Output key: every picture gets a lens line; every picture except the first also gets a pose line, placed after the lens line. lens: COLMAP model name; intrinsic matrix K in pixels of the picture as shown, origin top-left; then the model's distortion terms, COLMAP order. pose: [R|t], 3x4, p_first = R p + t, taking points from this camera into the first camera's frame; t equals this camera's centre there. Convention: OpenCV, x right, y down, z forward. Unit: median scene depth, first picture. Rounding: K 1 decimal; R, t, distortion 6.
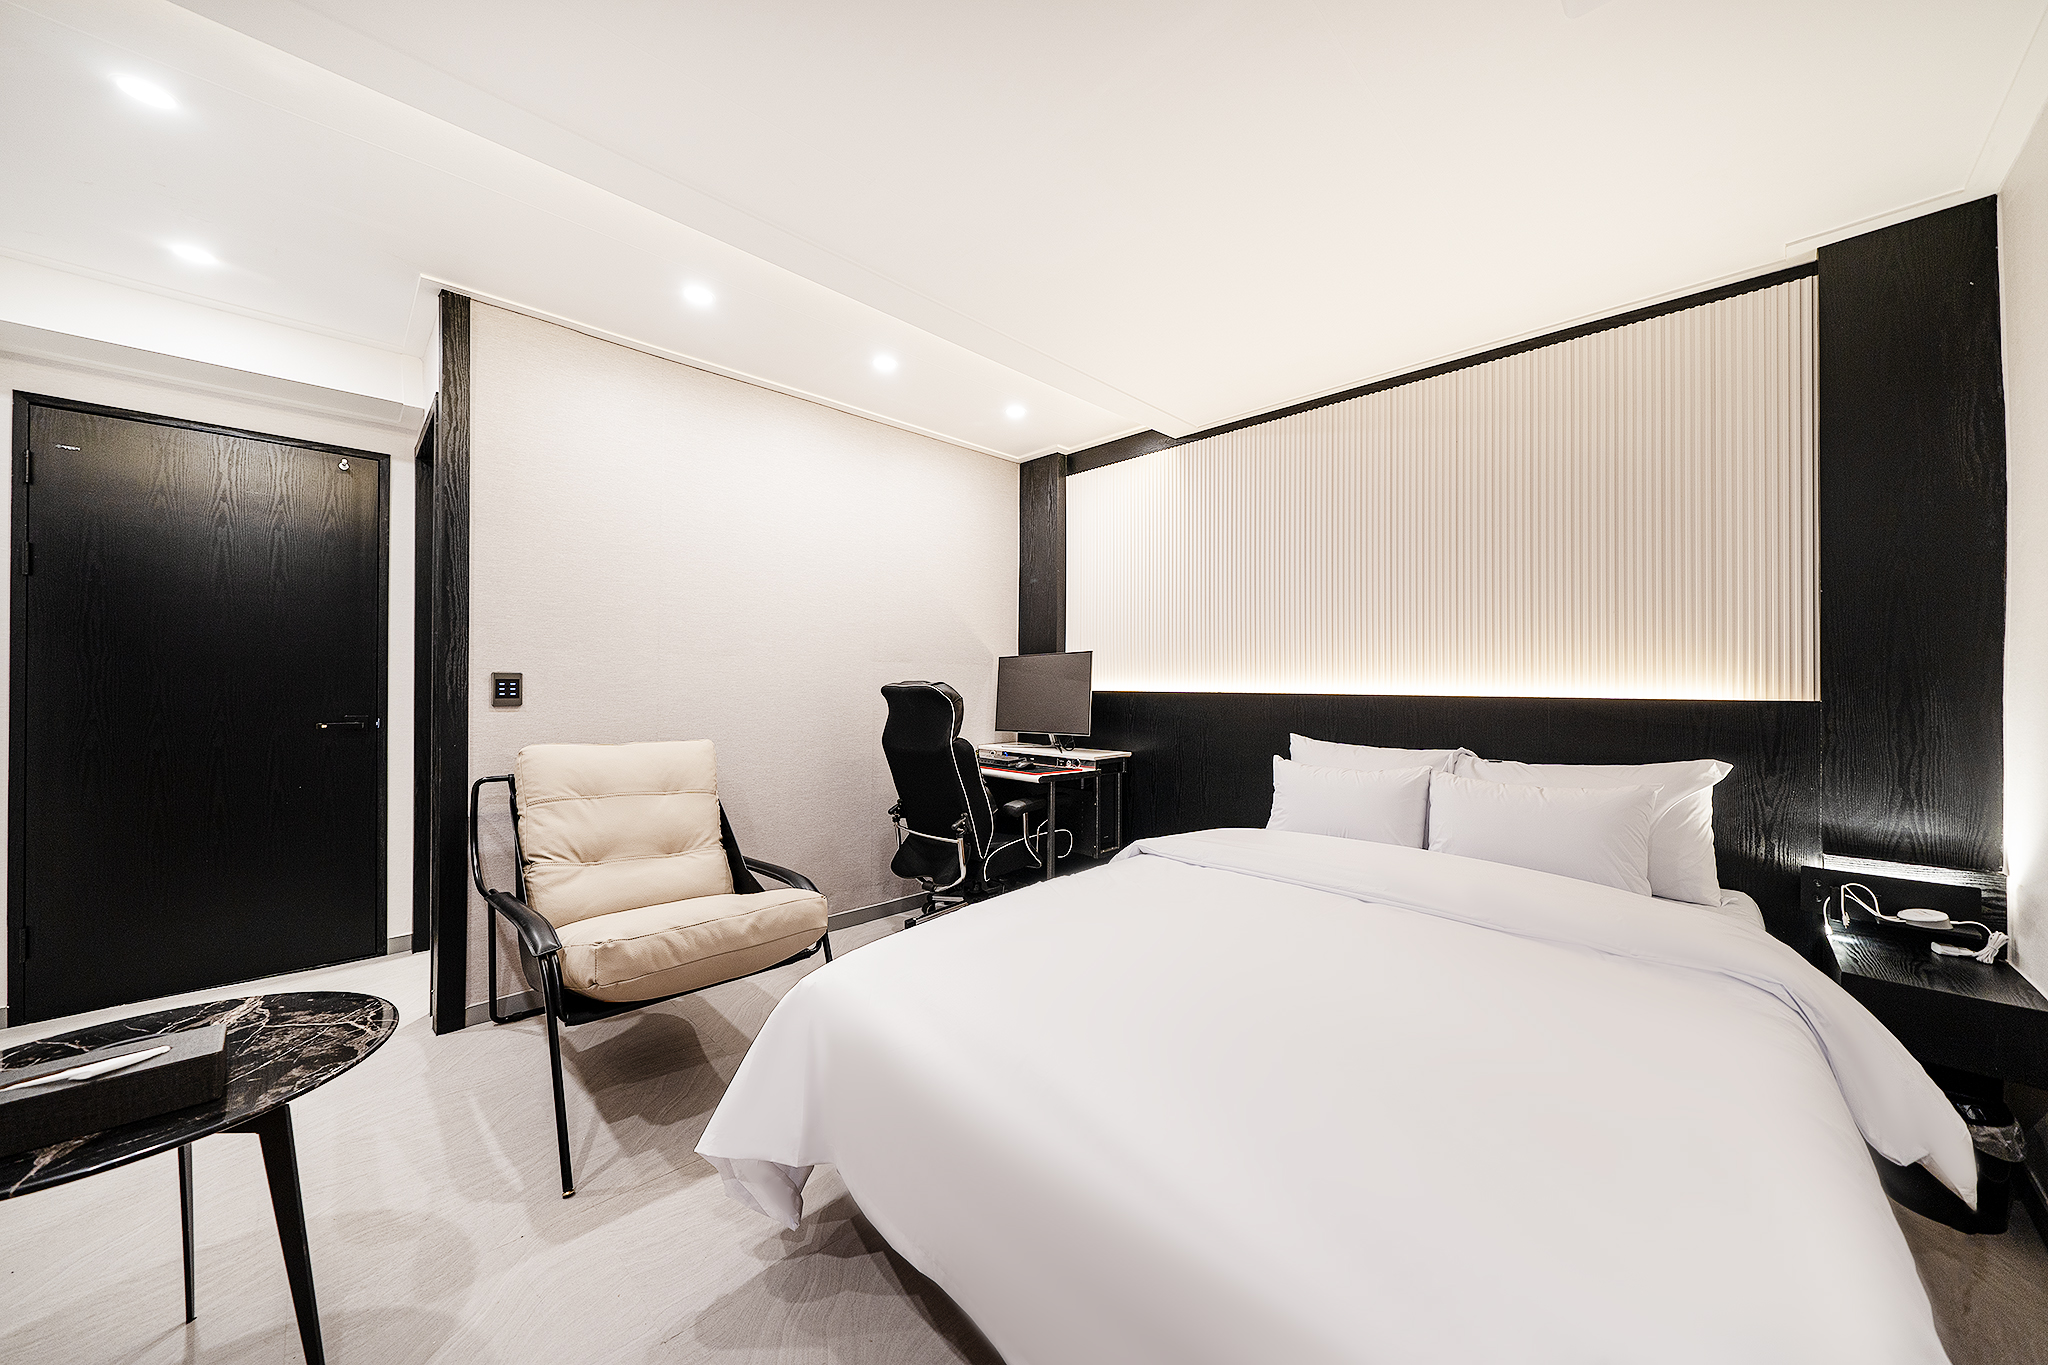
lens RADIAL K [[694.9, 0, 1000.7], [0, 694.9, 686.5], [0, 0, 1]] dist [-0.000088, -0.000021]
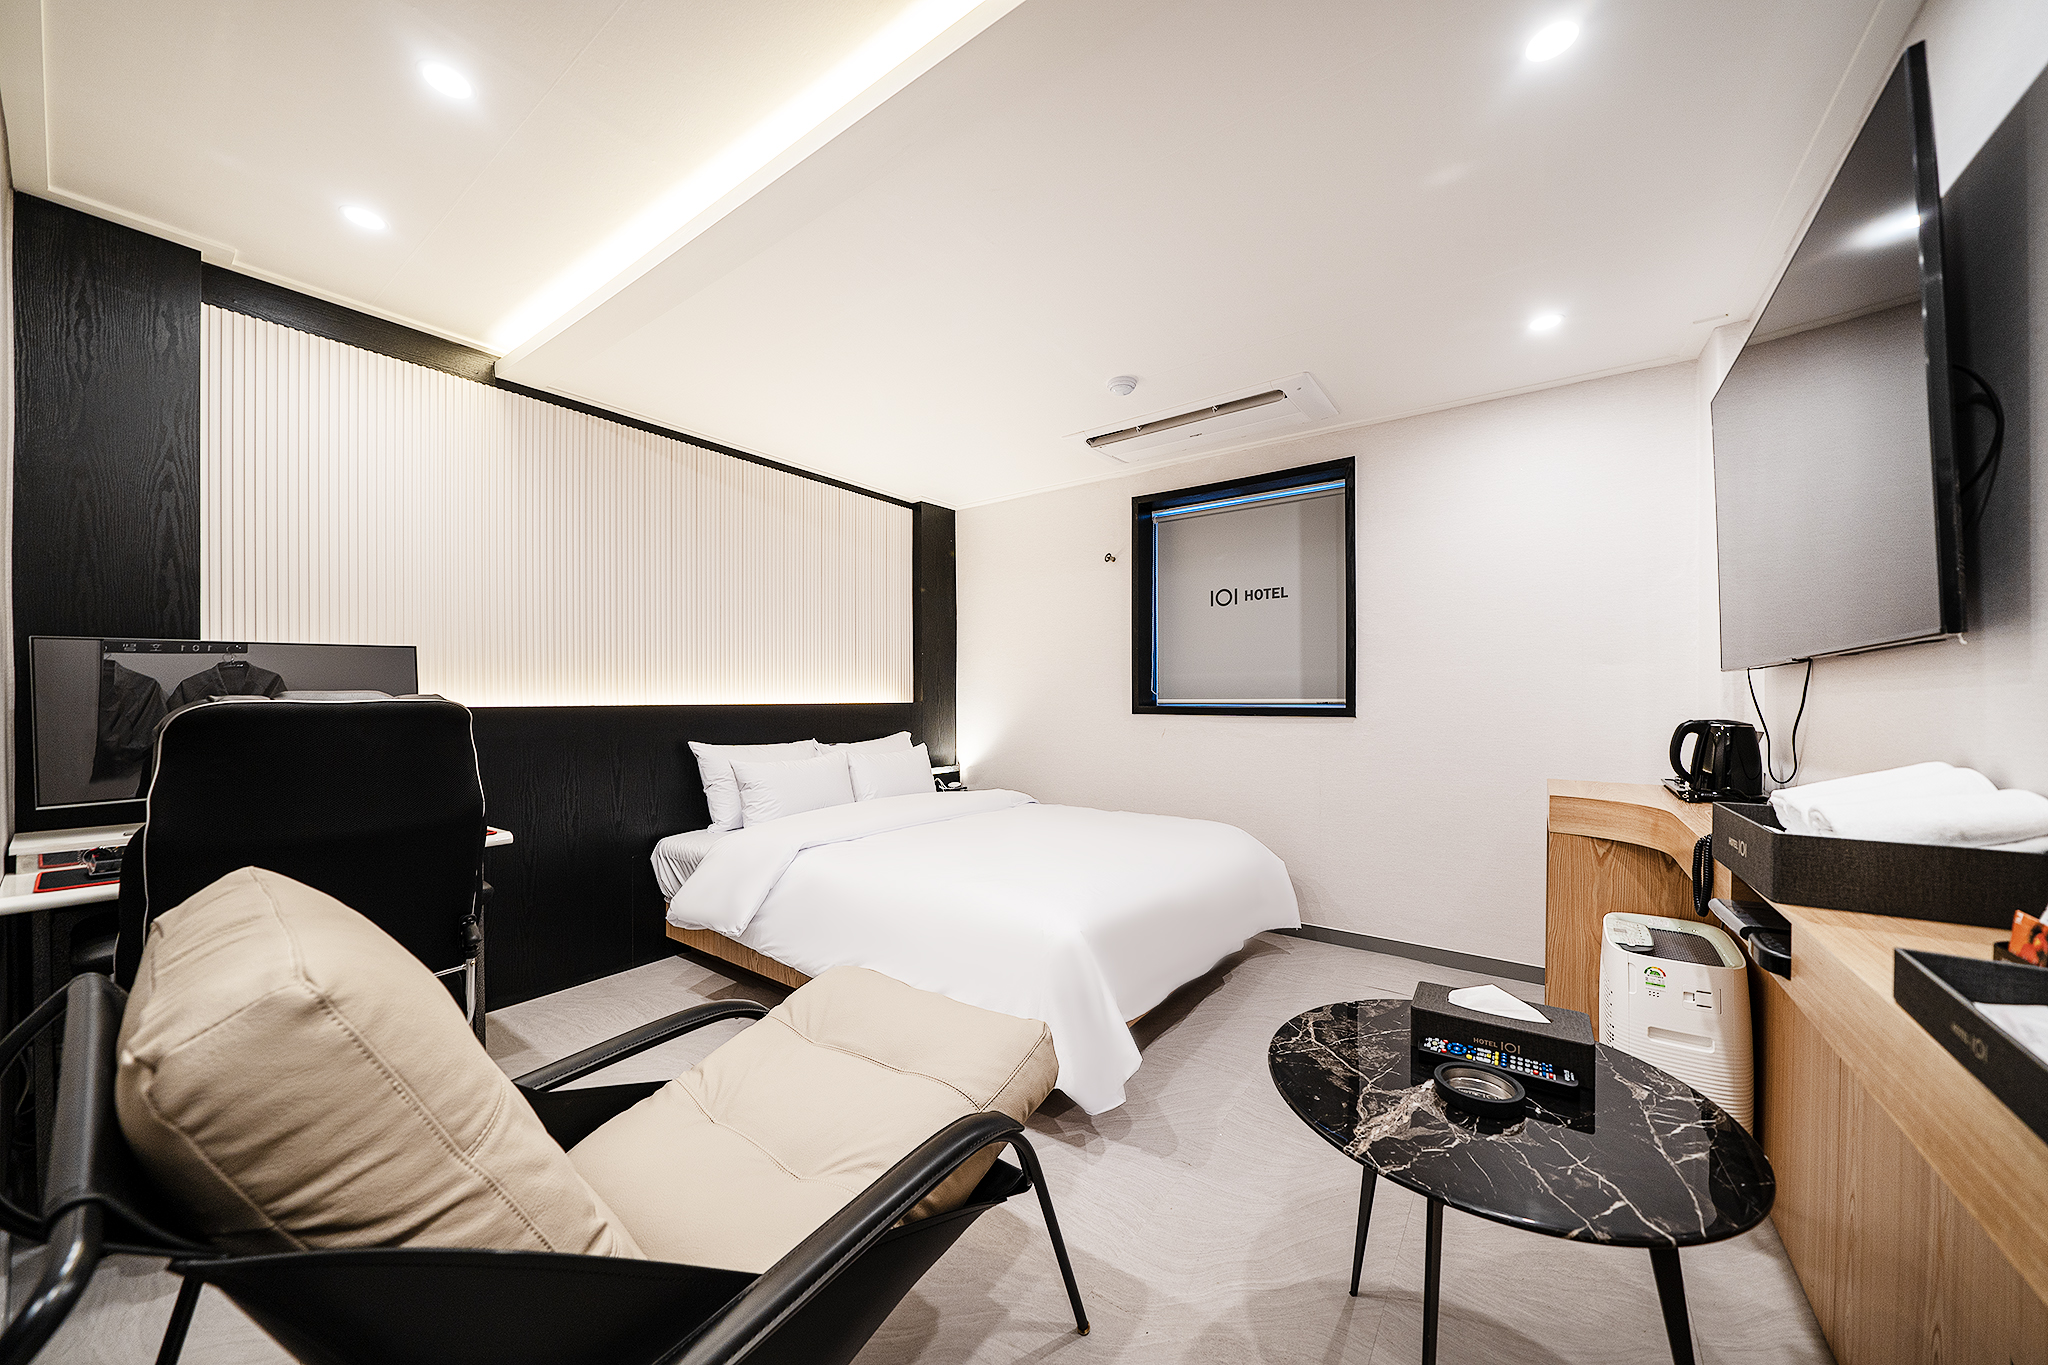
lens RADIAL K [[728.4, 0, 1029.2], [0, 728.4, 699.2], [0, 0, 1]] dist [-0.000634, -0.000039]
pose [[-0.169198, -0.003490, 0.985576, -1.389132], [-0.002266, 0.999992, 0.003152, -0.002184], [-0.985579, -0.001700, -0.169205, 1.159581]]
